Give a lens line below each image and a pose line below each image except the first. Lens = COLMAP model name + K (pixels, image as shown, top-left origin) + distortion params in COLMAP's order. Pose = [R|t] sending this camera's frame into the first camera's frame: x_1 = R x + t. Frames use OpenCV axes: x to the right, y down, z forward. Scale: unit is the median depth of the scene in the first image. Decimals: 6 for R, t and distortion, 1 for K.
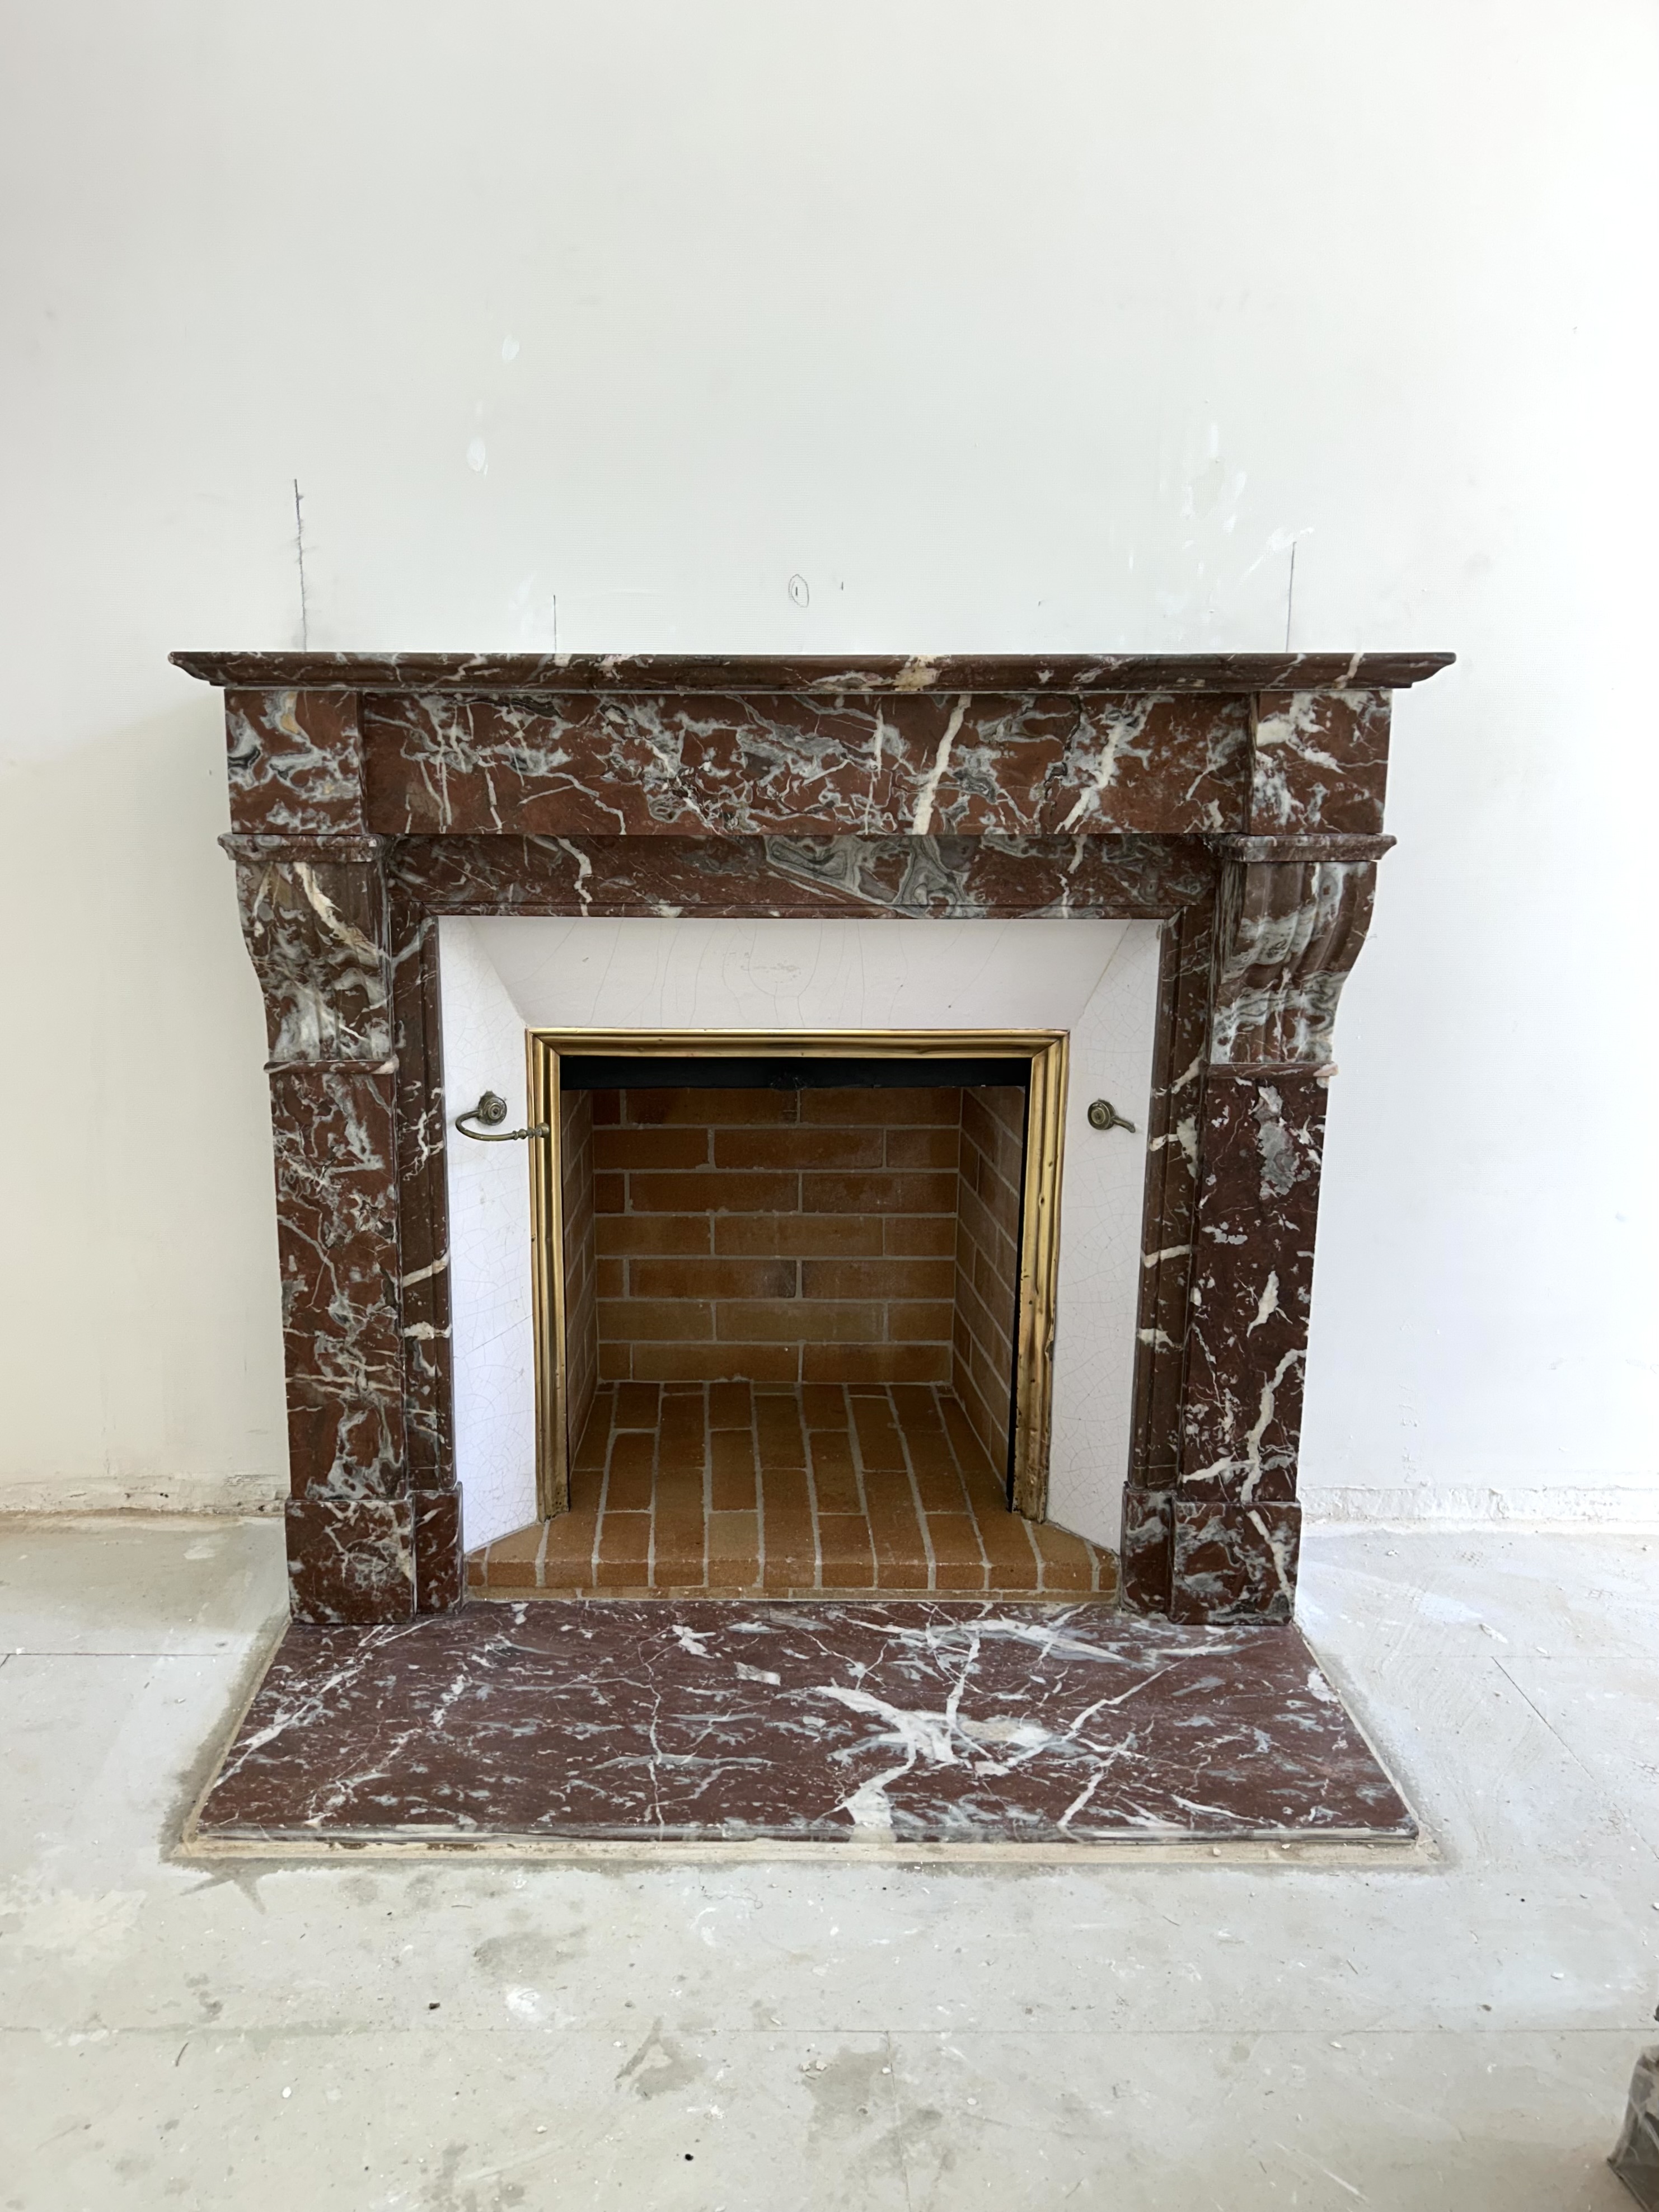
lens RADIAL K [[1589.8, 0, 743.0], [0, 1589.8, 1110.6], [0, 0, 1]] dist [0.134545, -0.310454]
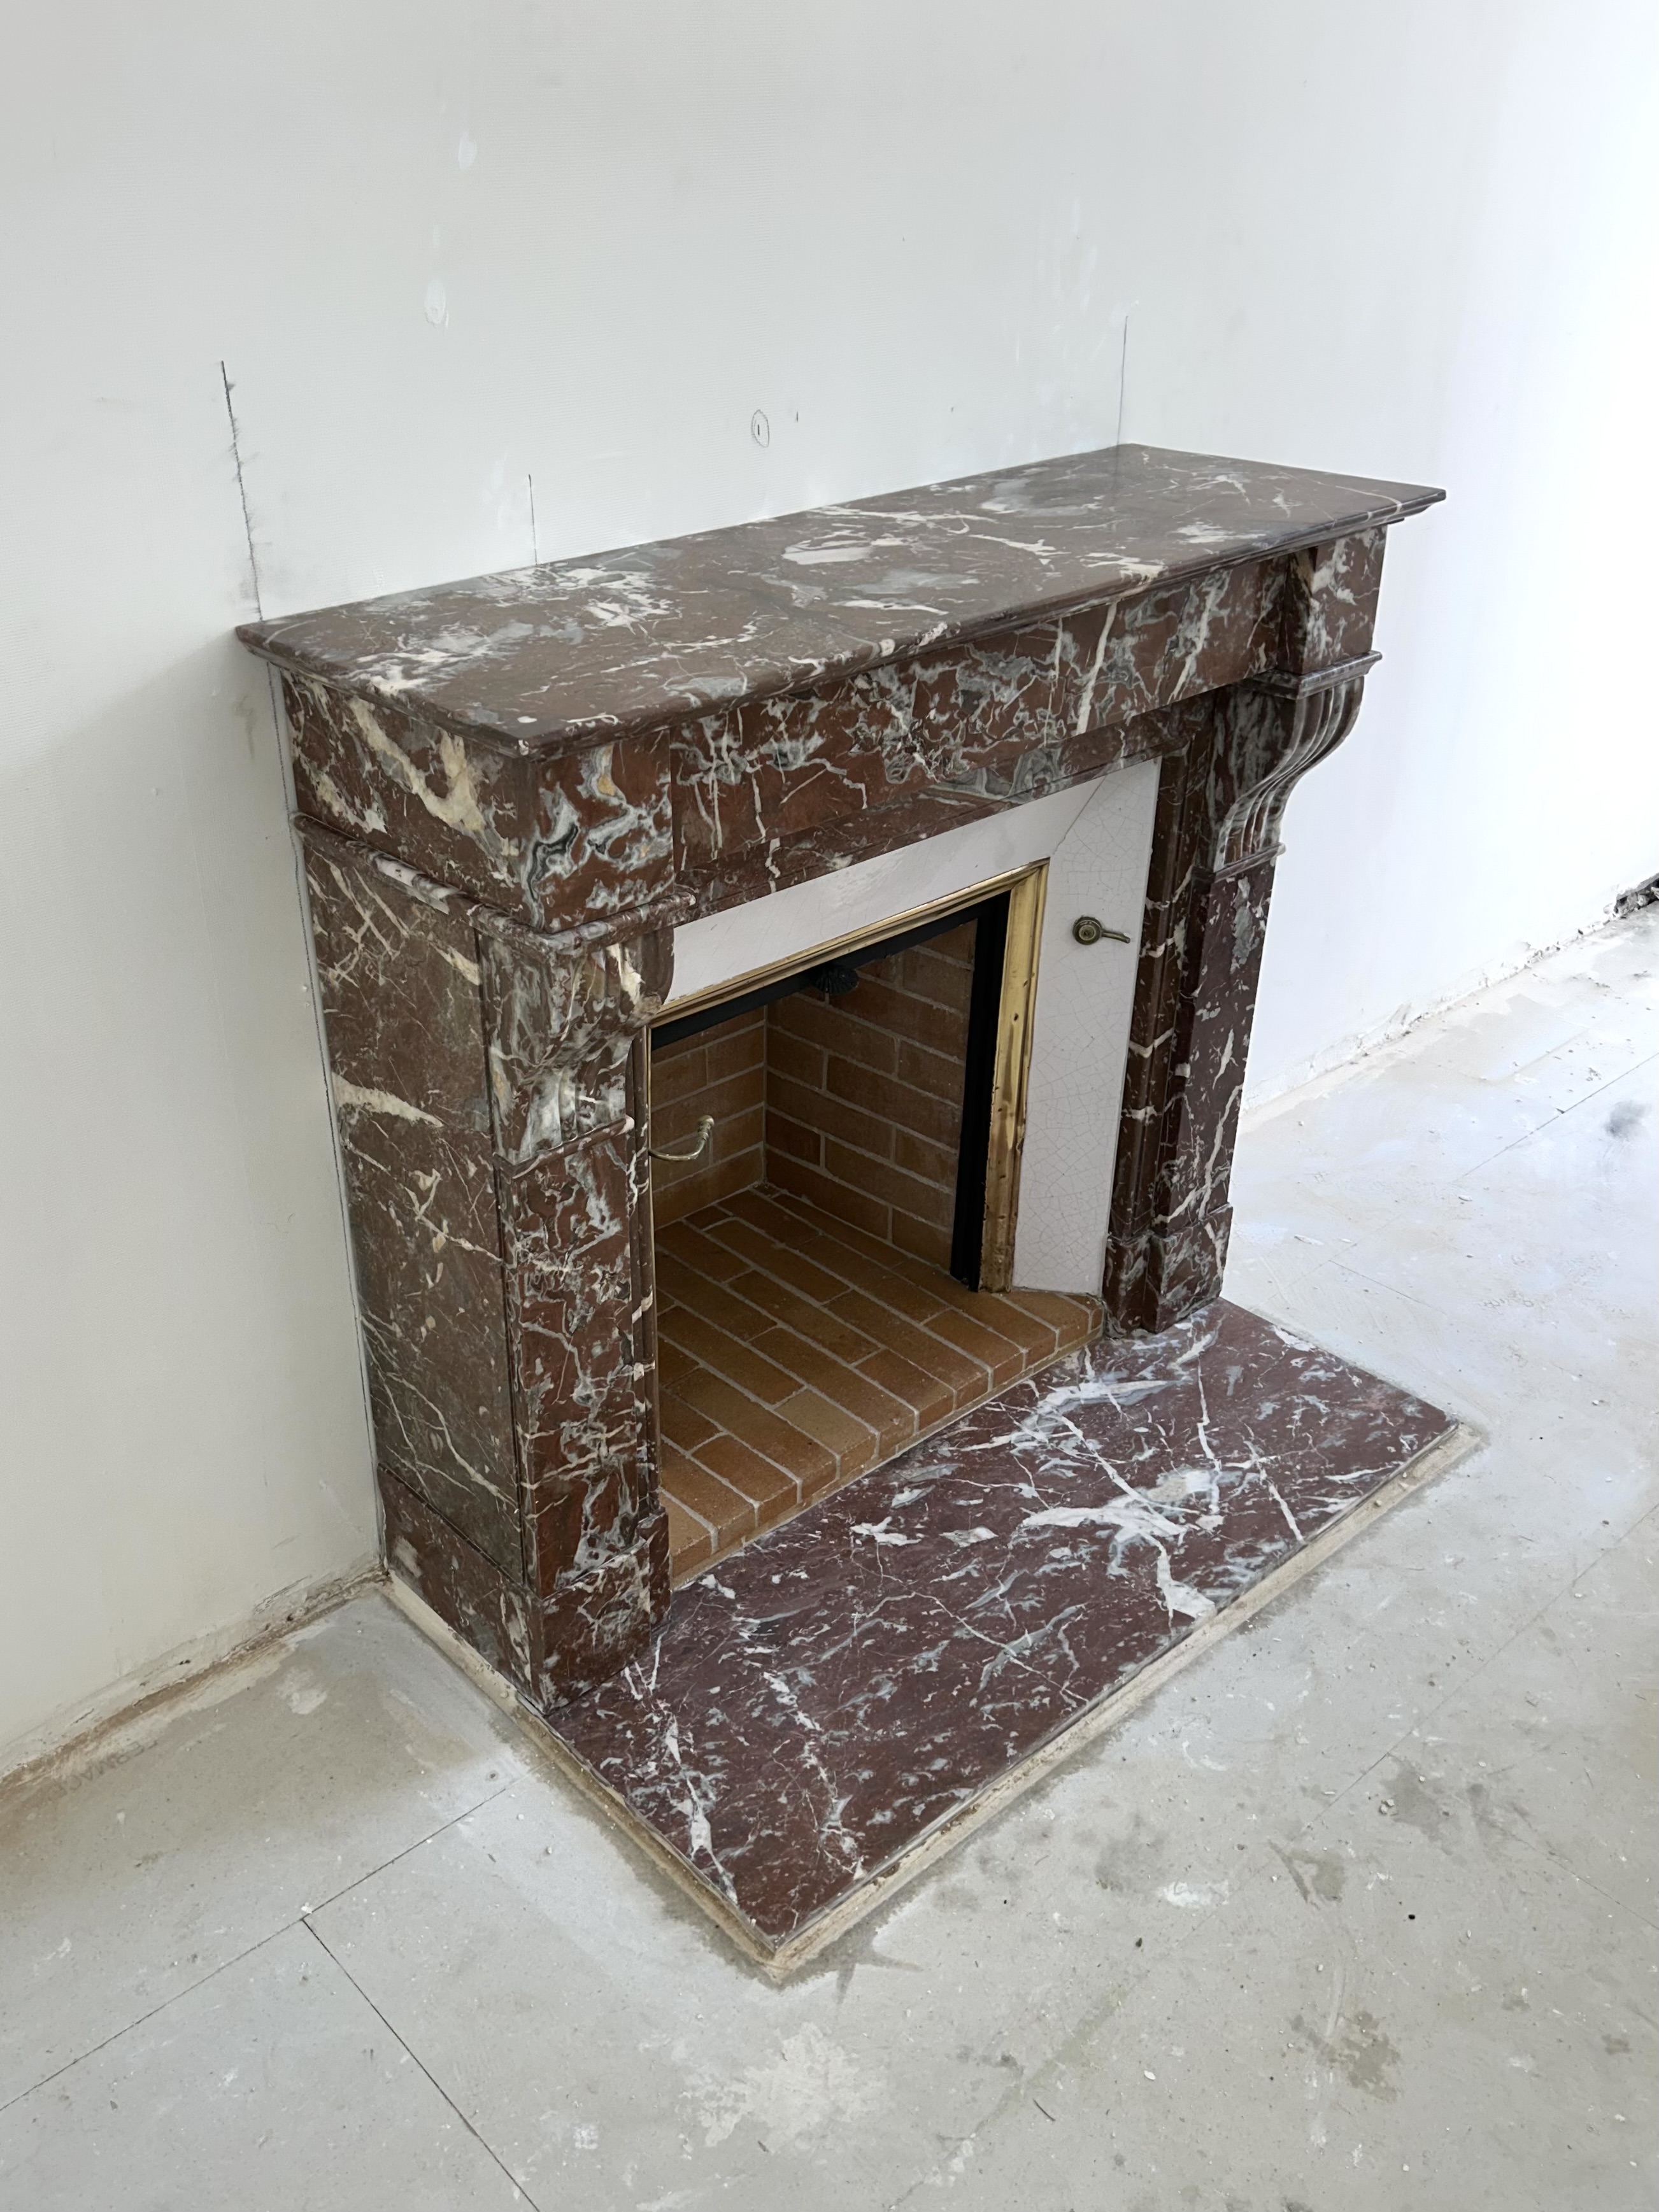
lens RADIAL K [[1846.8, 0, 600.6], [0, 1846.8, 1109.3], [0, 0, 1]] dist [0.182577, -0.409726]
pose [[0.773082, -0.327449, 0.543251, -0.817044], [0.167036, 0.931315, 0.323654, -0.380181], [-0.611918, -0.159469, 0.774678, 0.254182]]
